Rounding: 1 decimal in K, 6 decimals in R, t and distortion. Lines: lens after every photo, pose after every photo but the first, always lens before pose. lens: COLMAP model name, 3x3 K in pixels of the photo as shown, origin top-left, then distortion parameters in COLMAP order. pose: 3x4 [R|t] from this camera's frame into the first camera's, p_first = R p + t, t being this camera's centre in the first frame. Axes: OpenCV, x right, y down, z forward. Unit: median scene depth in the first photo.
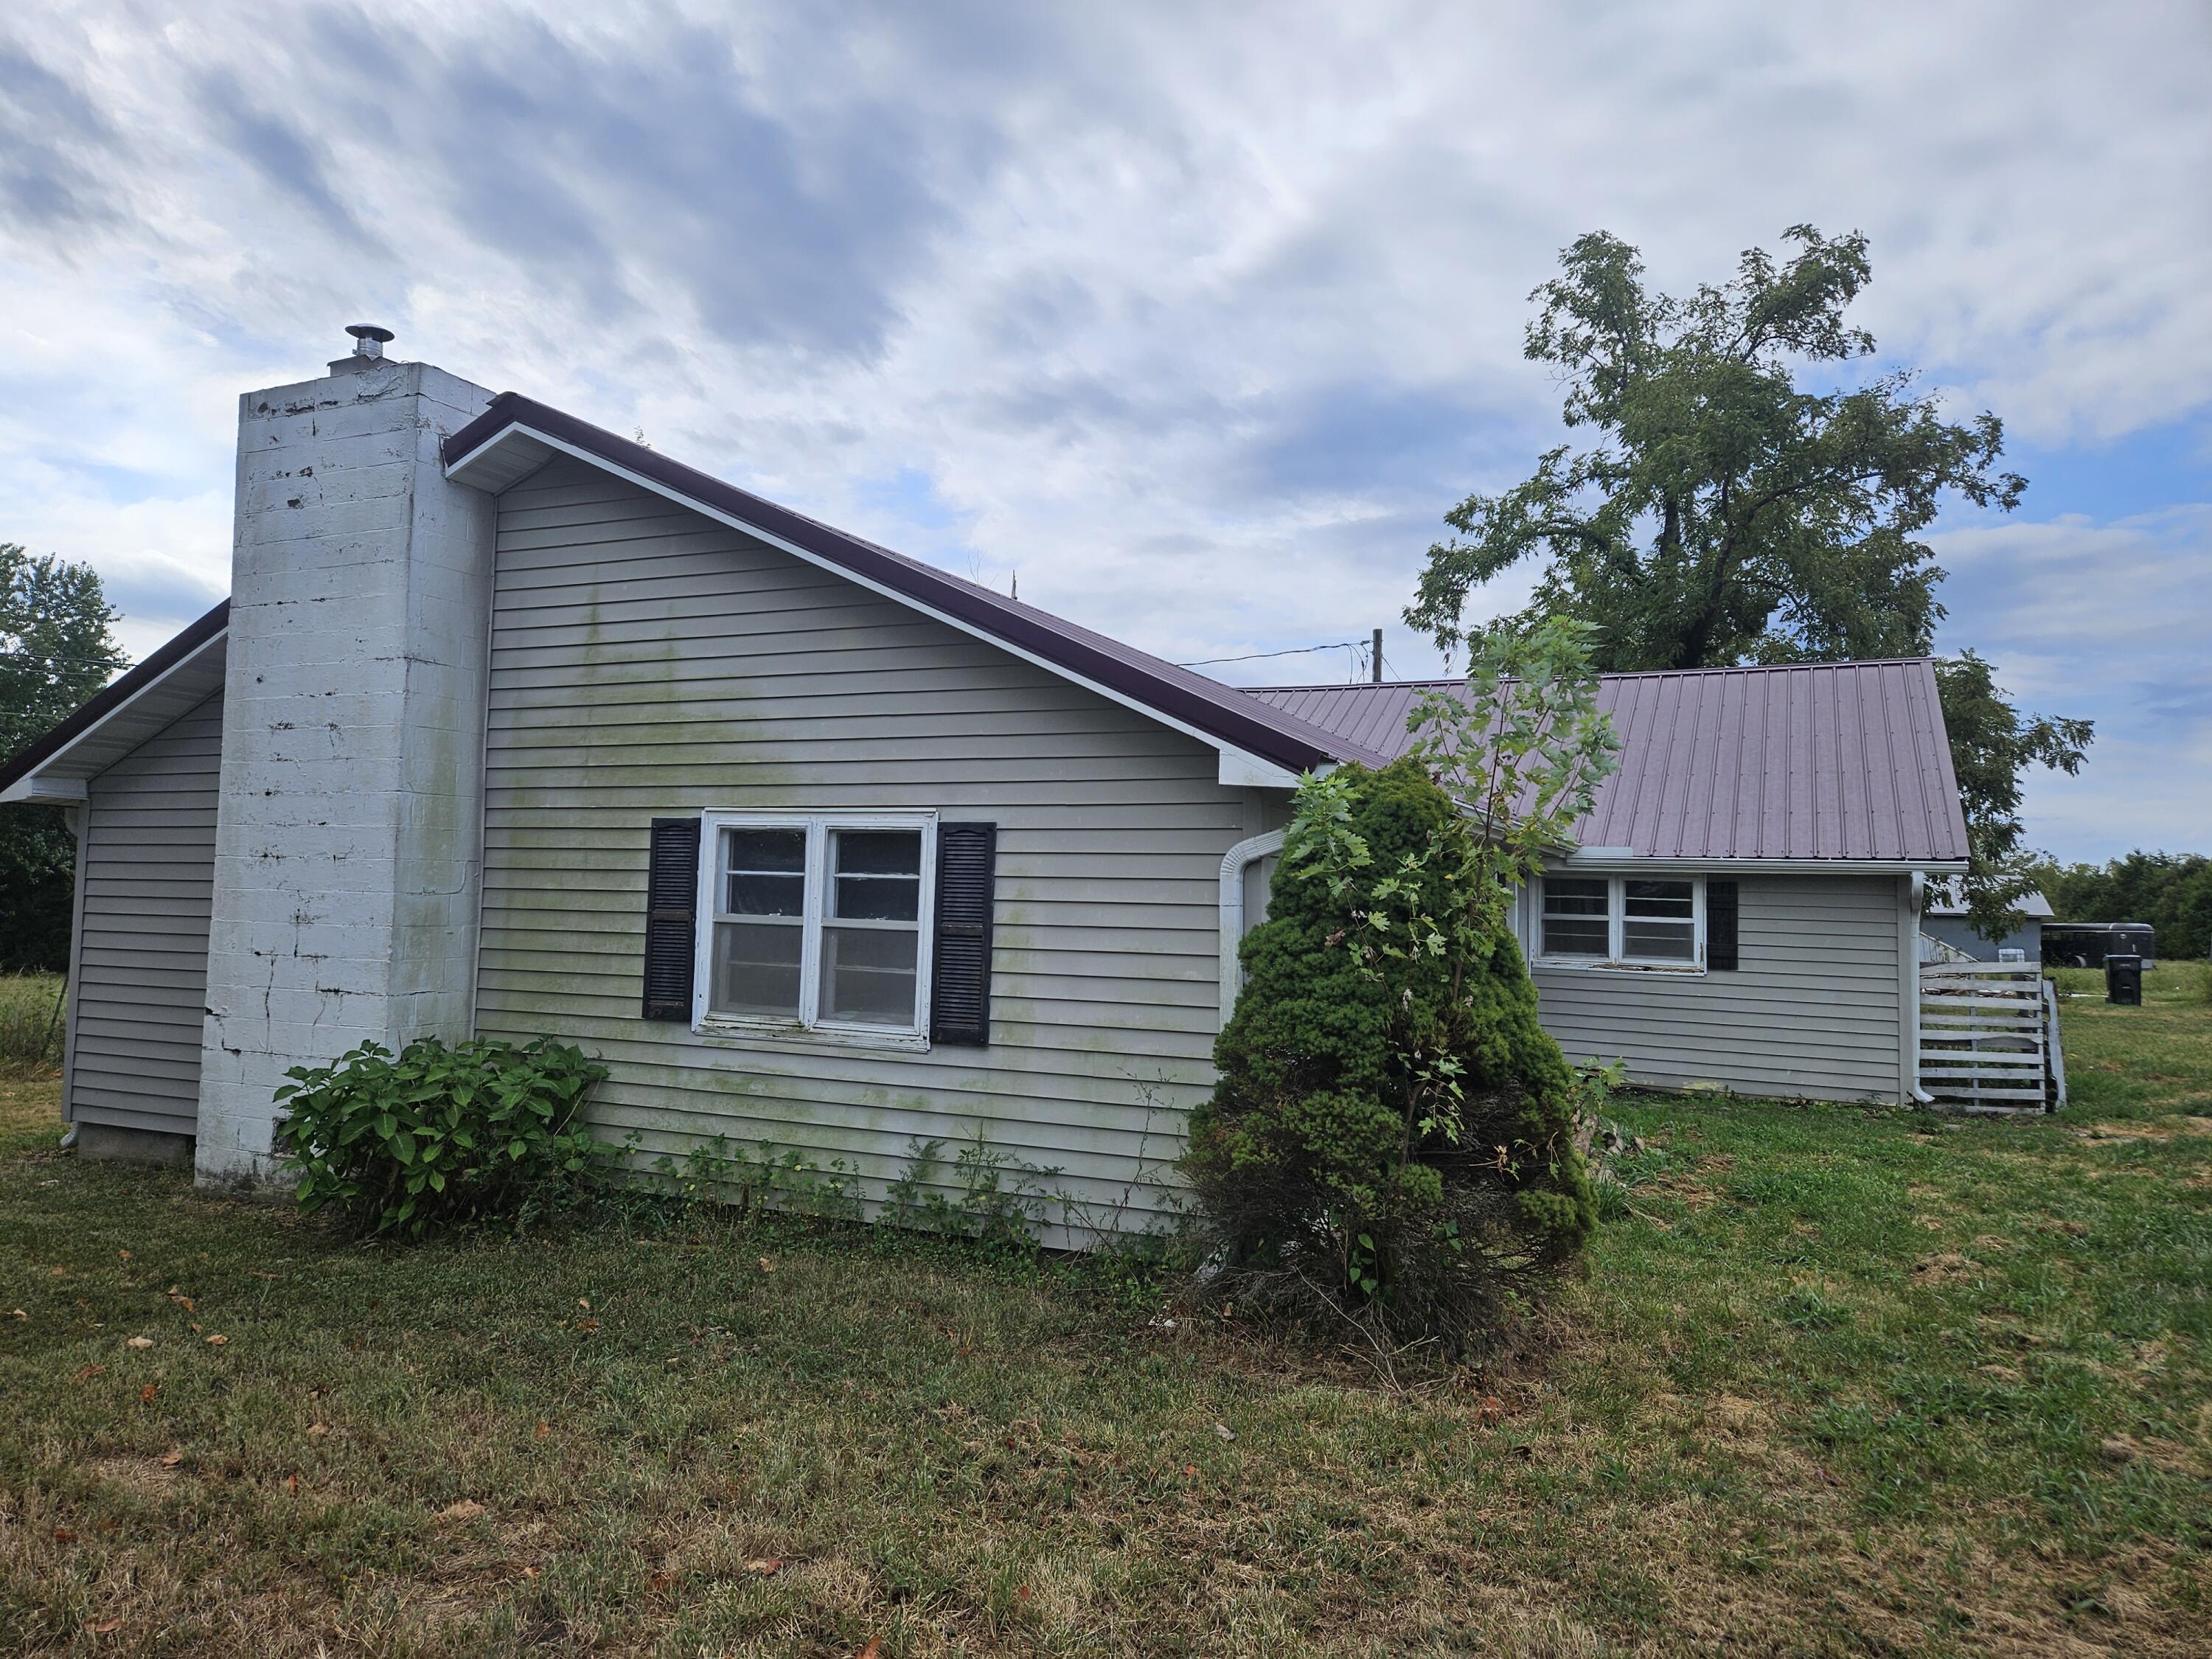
lens RADIAL K [[1404.6, 0, 1106.0], [0, 1404.6, 829.5], [0, 0, 1]] dist [0.084943, 0.000222]
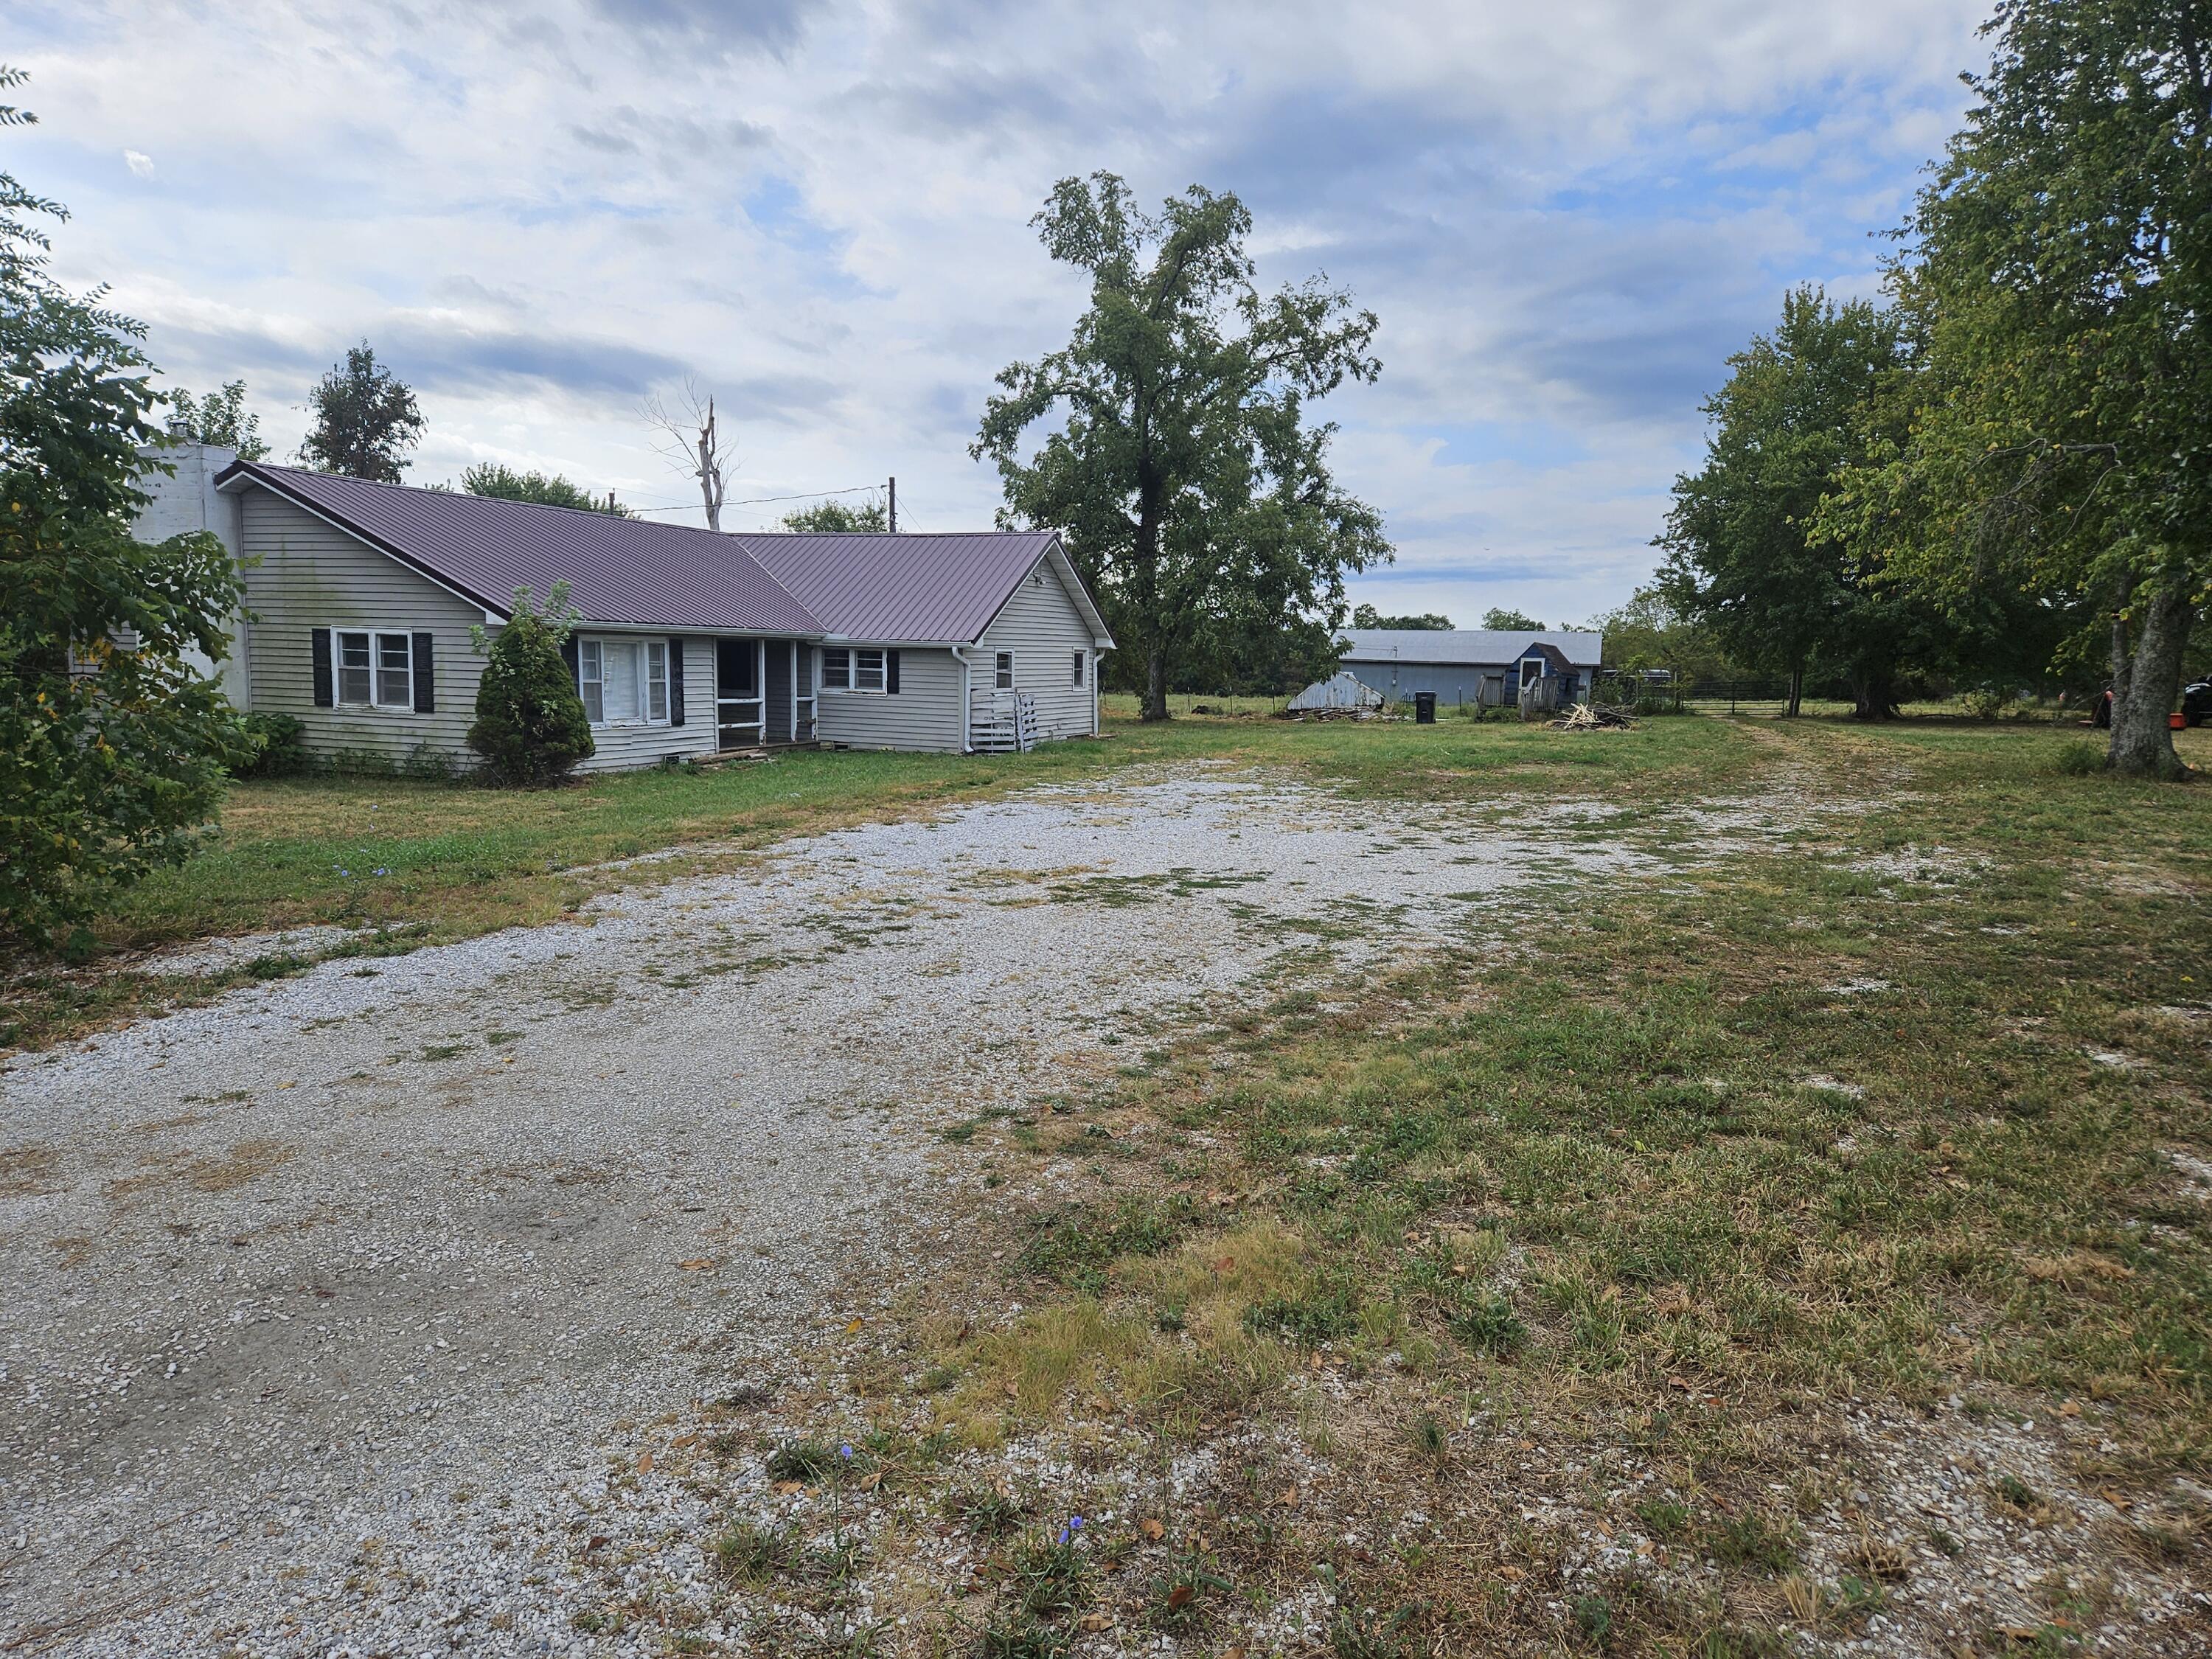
lens RADIAL K [[1474.9, 0, 1106.0], [0, 1474.9, 829.5], [0, 0, 1]] dist [0.059722, -0.001158]
pose [[0.998356, -0.009924, 0.056453, 0.981982], [0.000419, 0.986135, 0.165944, -0.101395], [-0.057317, -0.165648, 0.984518, -1.870414]]
